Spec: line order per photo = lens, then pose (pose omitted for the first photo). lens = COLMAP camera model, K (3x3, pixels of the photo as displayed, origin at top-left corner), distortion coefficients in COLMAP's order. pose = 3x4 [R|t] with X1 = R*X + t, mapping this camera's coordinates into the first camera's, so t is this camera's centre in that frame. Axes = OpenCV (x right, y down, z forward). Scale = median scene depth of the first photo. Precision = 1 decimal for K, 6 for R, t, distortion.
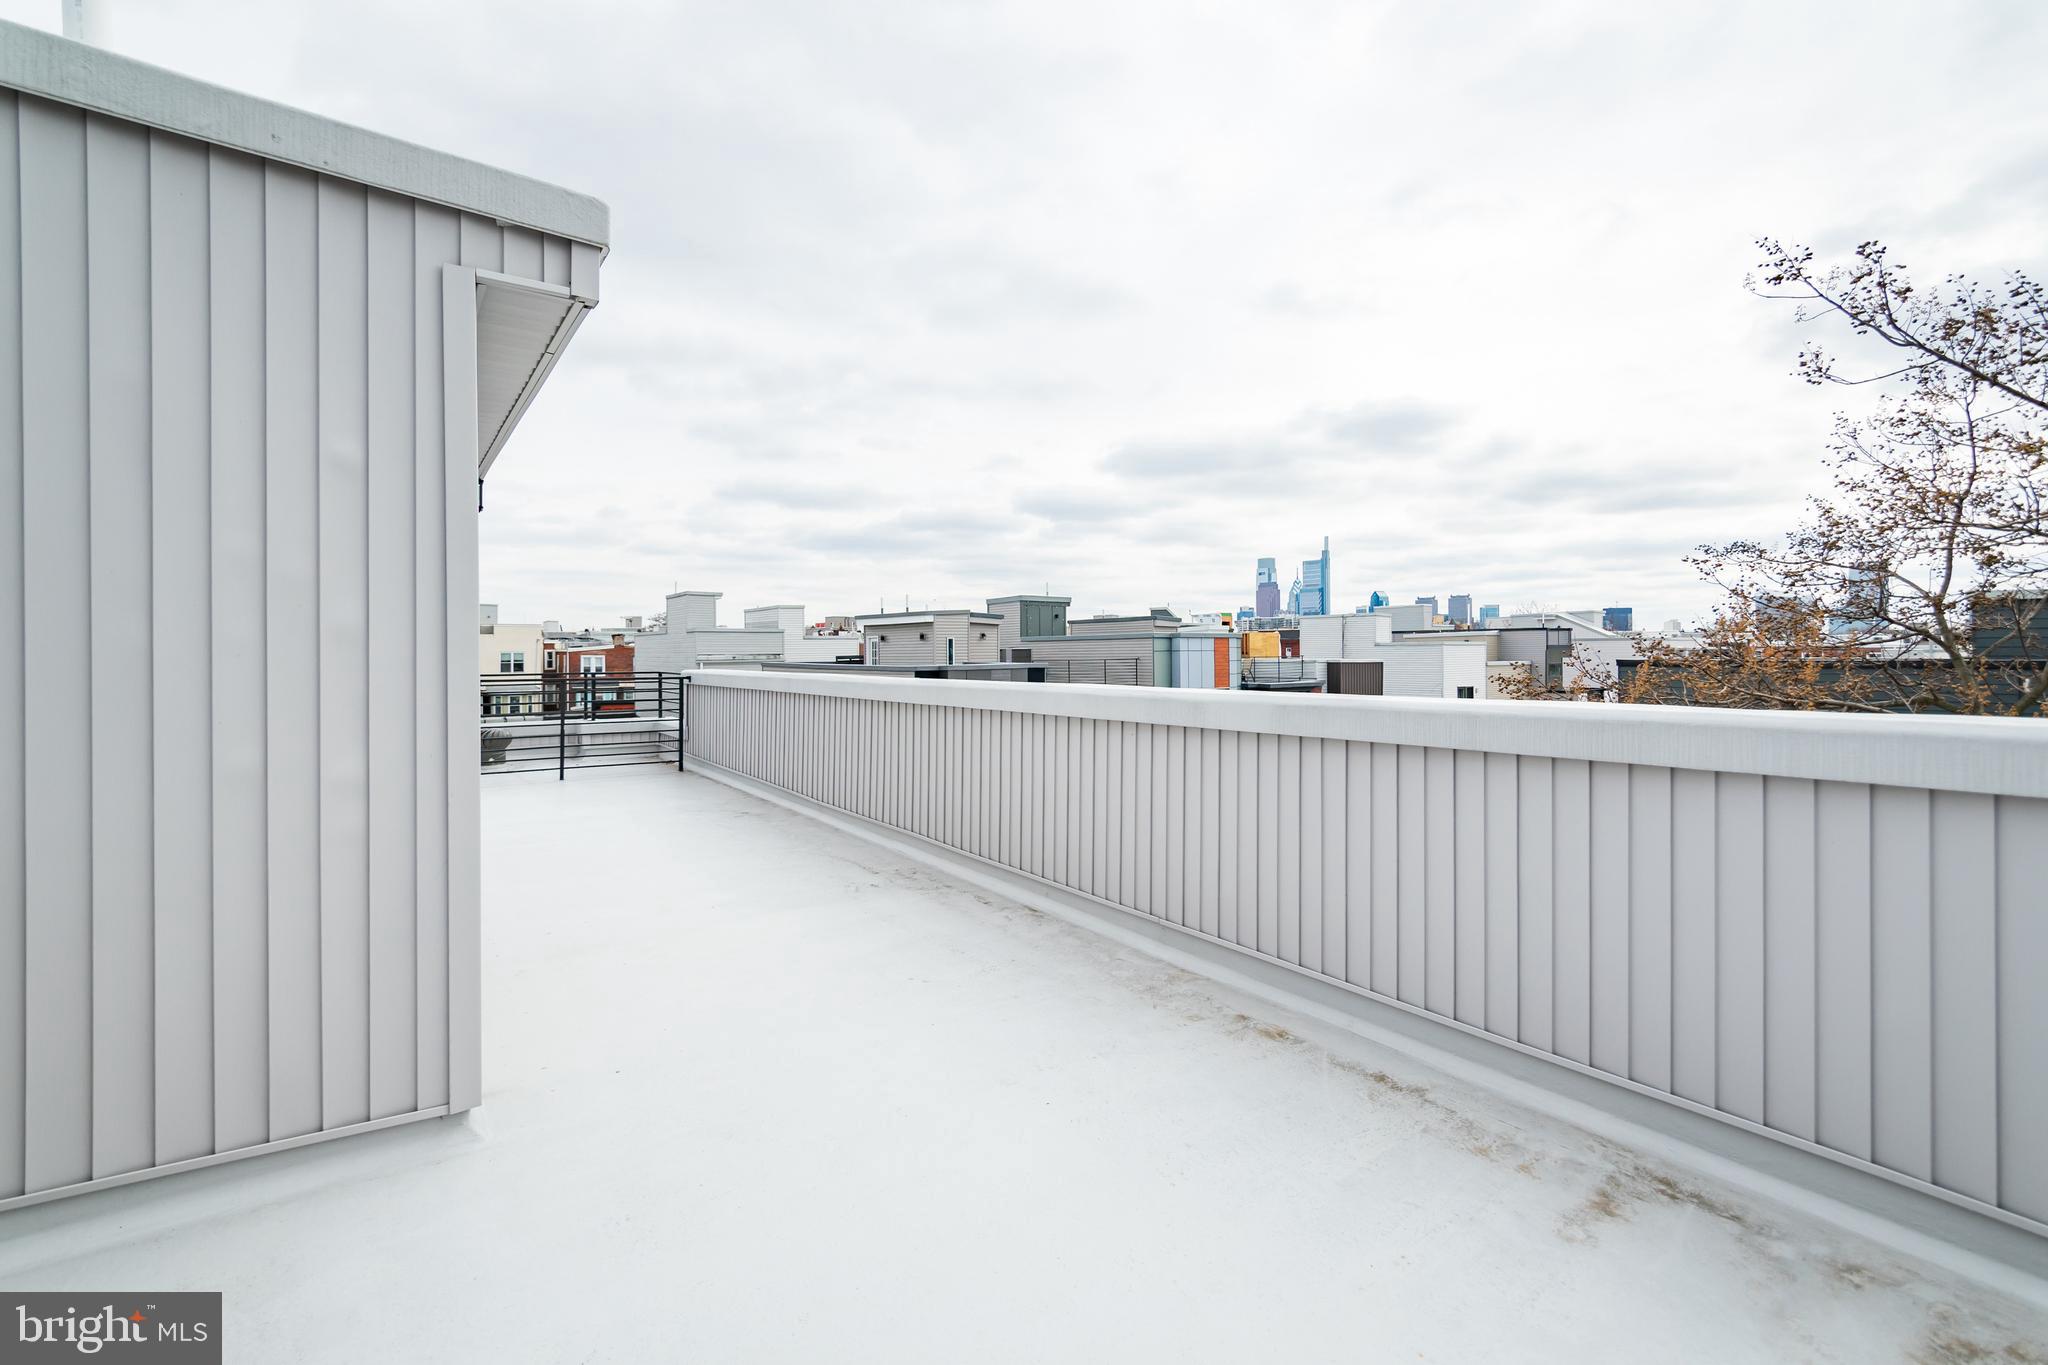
lens RADIAL K [[914.0, 0, 1070.2], [0, 914.0, 648.9], [0, 0, 1]] dist [-0.001233, 0.000757]
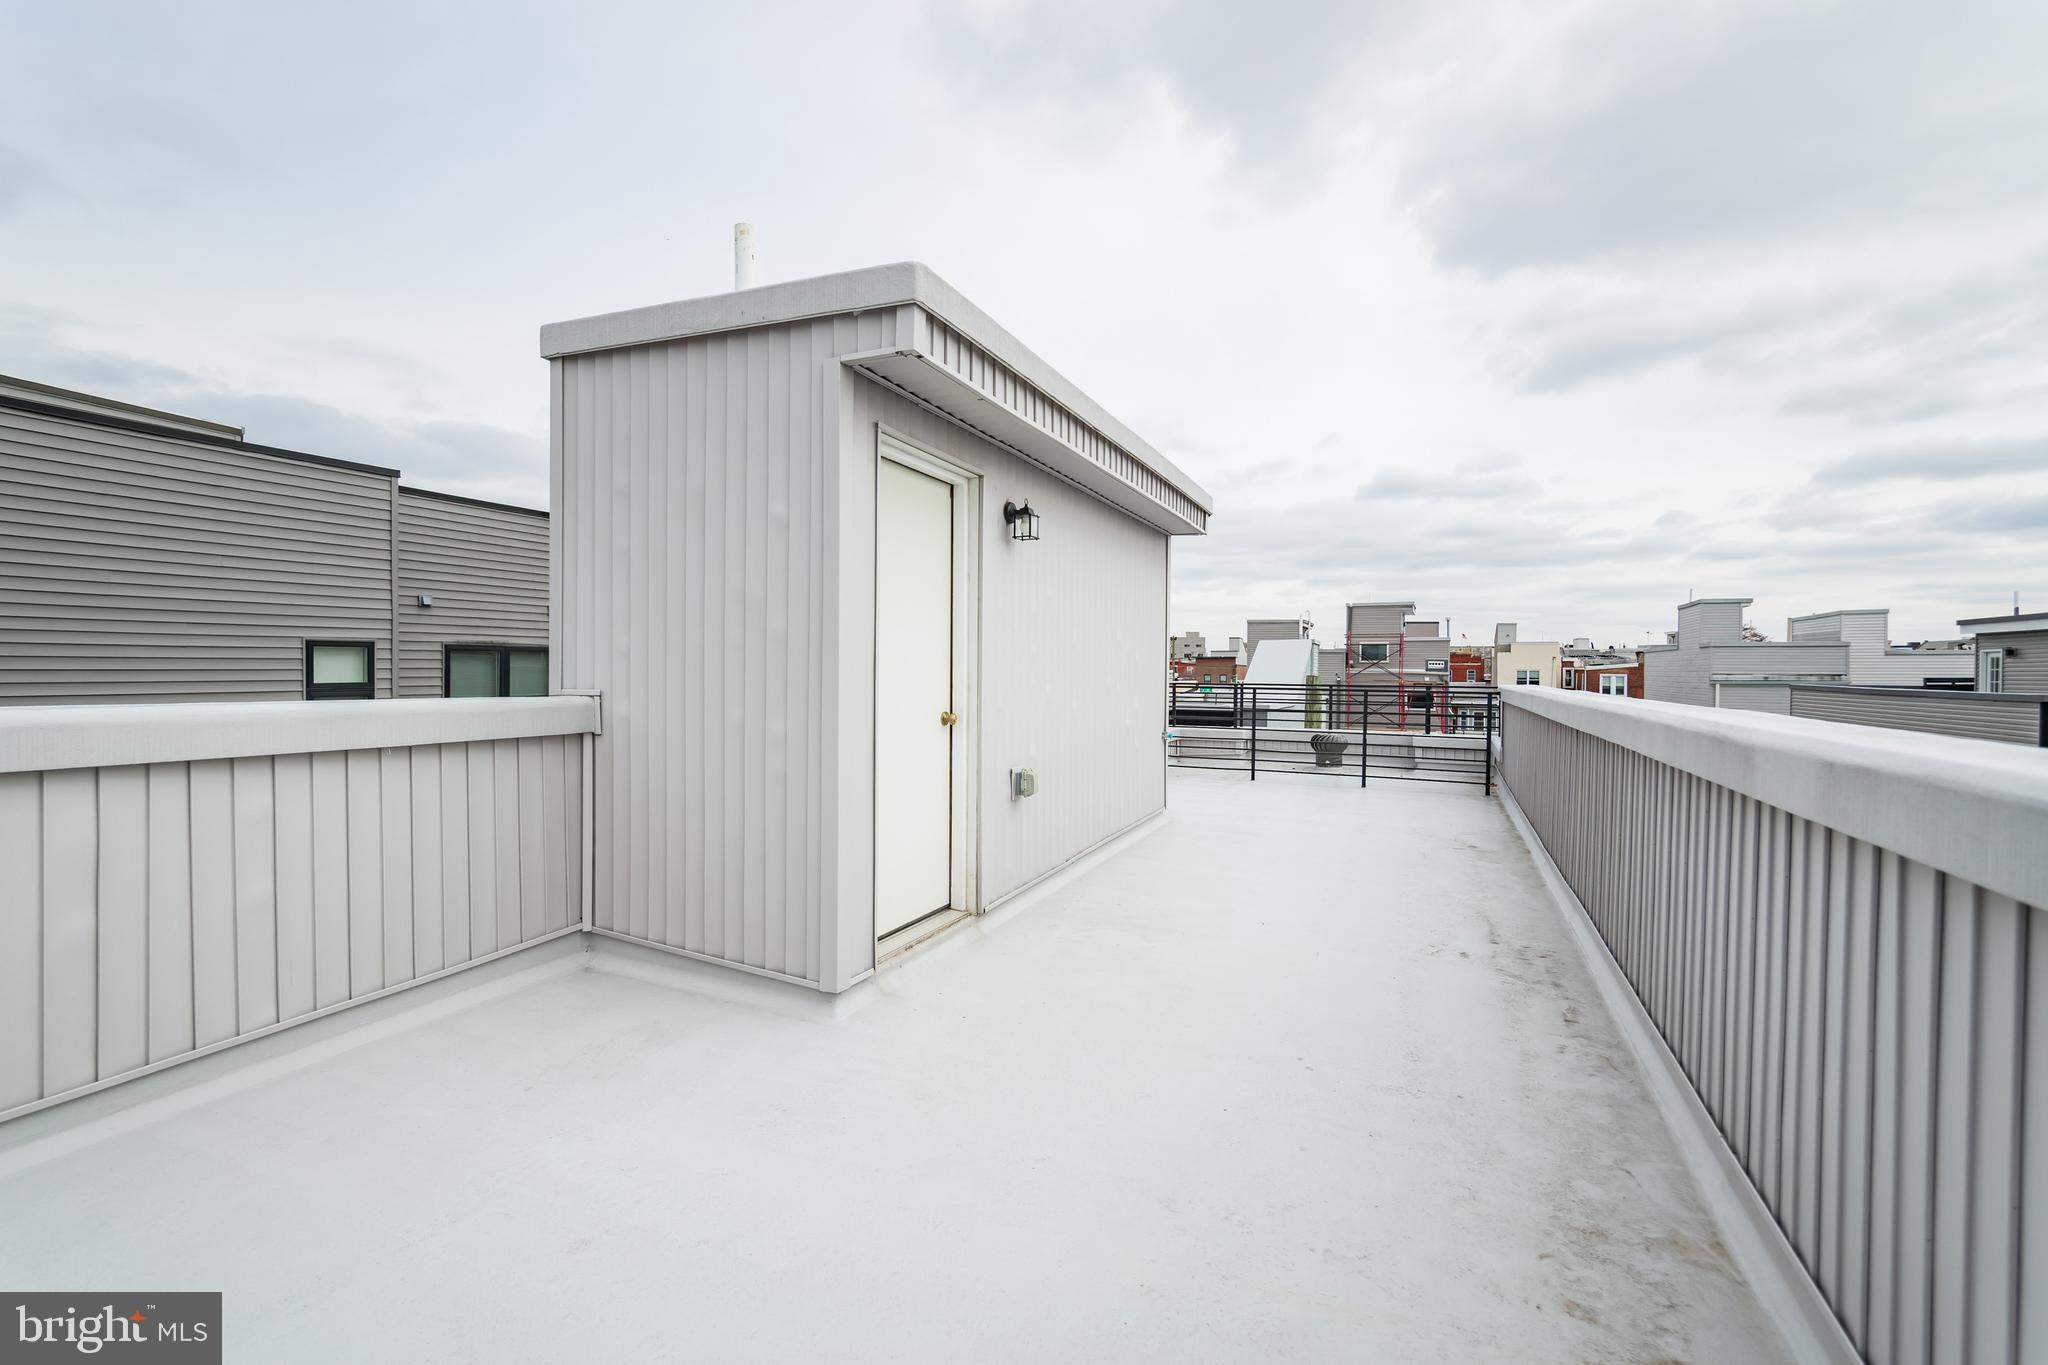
lens RADIAL K [[914.0, 0, 1022.5], [0, 914.0, 684.3], [0, 0, 1]] dist [-0.001233, 0.000757]
pose [[0.467831, 0.023631, -0.883502, 0.161124], [-0.007487, 0.999713, 0.022775, 0.005309], [0.883786, -0.004040, 0.467874, 0.157005]]
